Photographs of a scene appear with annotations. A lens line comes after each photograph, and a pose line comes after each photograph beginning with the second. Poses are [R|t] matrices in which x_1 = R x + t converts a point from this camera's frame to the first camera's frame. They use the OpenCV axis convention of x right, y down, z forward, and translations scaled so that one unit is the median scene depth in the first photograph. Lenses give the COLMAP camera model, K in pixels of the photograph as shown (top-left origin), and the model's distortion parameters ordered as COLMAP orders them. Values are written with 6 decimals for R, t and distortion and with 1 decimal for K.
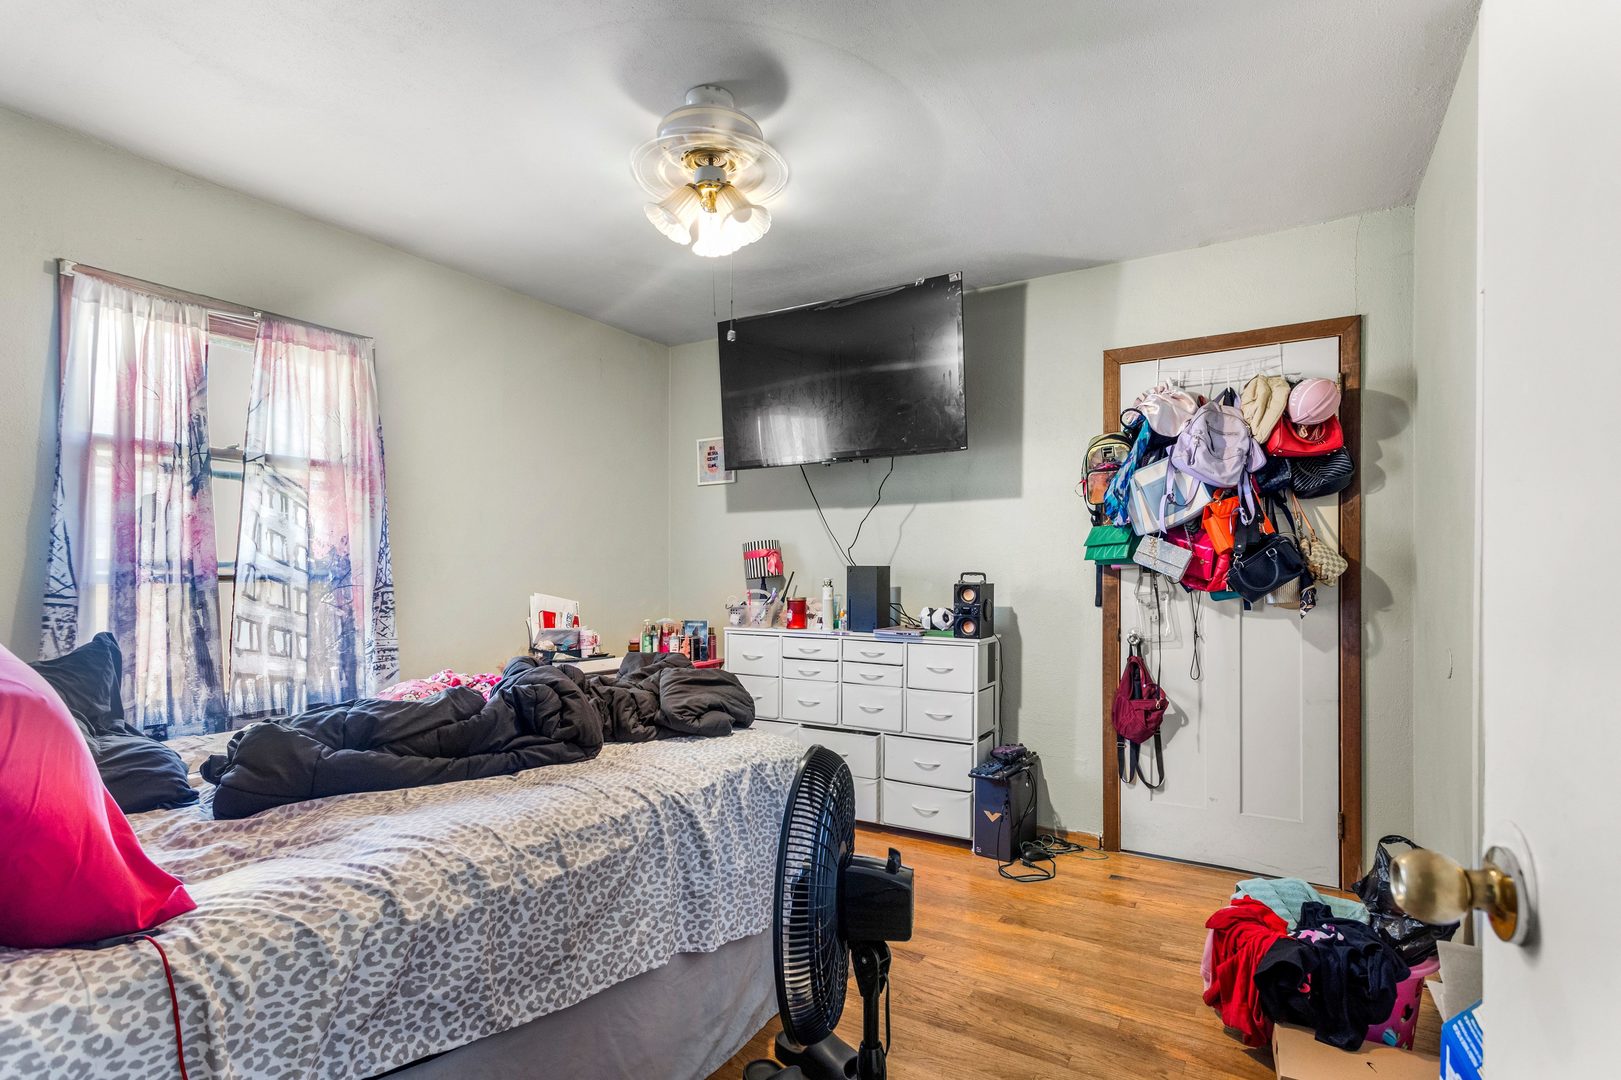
lens RADIAL K [[784.7, 0, 808.7], [0, 784.7, 533.6], [0, 0, 1]] dist [0.002278, 0.000522]
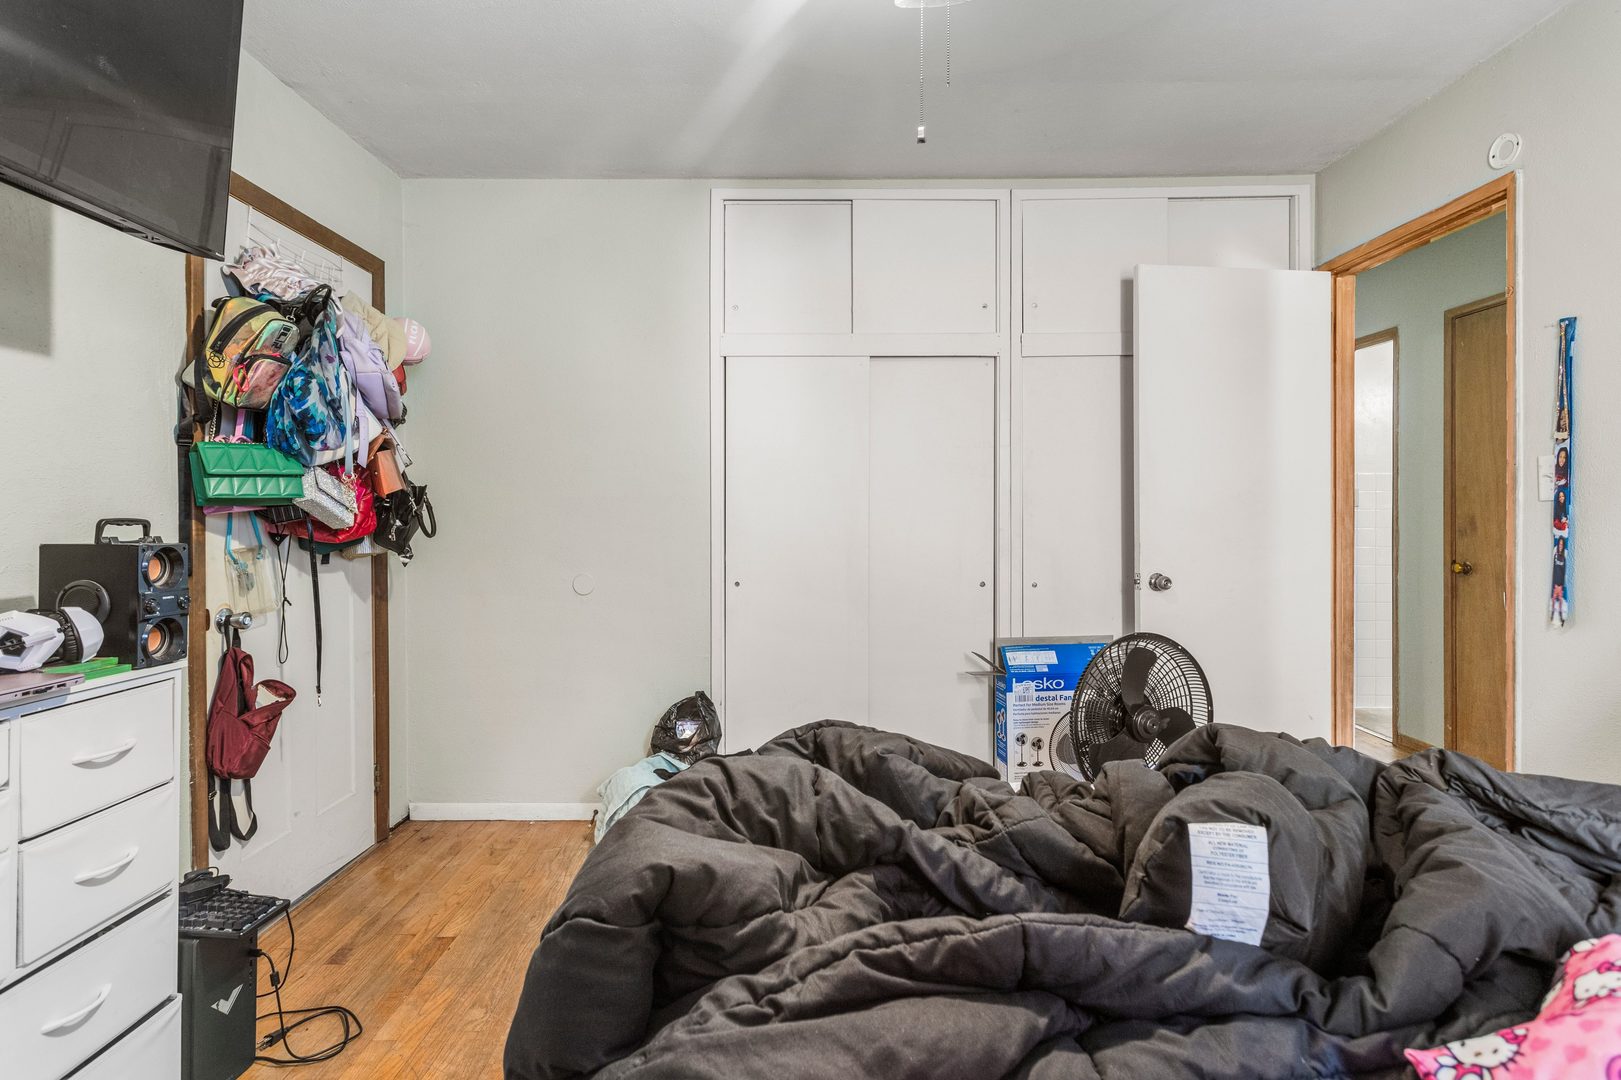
lens RADIAL K [[784.7, 0, 808.7], [0, 784.7, 533.6], [0, 0, 1]] dist [0.002278, 0.000522]
pose [[-0.524726, -0.001104, 0.851270, -0.391927], [-0.005572, 0.999982, -0.002138, 0.062645], [-0.851253, -0.005864, -0.524723, 0.959804]]
